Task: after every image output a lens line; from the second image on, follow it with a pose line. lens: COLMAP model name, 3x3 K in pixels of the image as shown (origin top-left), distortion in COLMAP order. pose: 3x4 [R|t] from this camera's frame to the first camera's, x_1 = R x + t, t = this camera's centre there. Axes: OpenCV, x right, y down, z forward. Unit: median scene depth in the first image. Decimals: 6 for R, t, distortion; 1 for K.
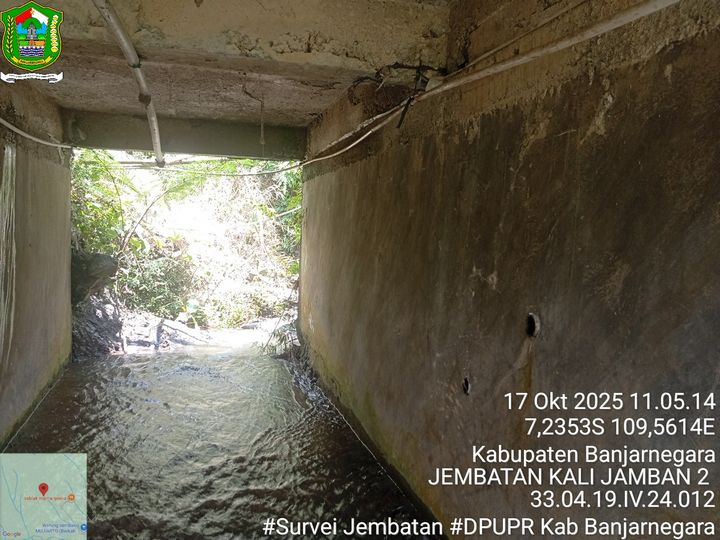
lens RADIAL K [[624.2, 0, 360.0], [0, 624.2, 270.0], [0, 0, 1]] dist [0.120631, -0.007896]
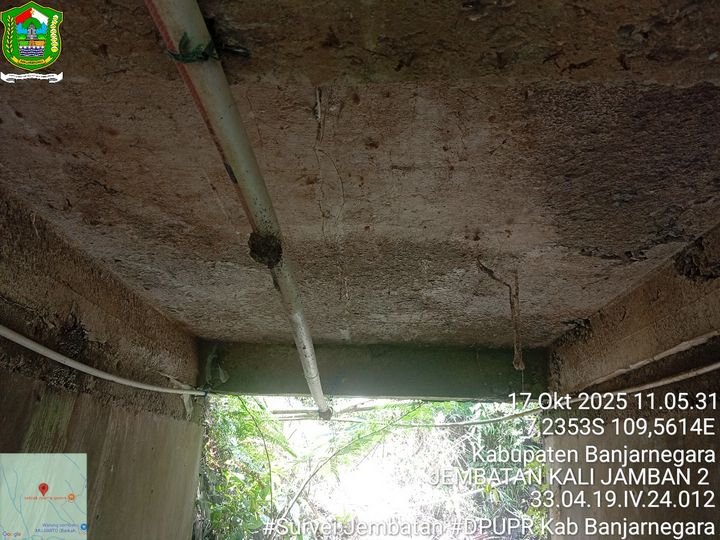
lens RADIAL K [[630.2, 0, 360.0], [0, 630.2, 270.0], [0, 0, 1]] dist [-0.000759, -0.003423]
pose [[0.964472, -0.080303, -0.251685, -0.124172], [-0.018489, 0.929830, -0.367525, -0.078739], [0.263538, 0.359121, 0.895310, 0.442312]]
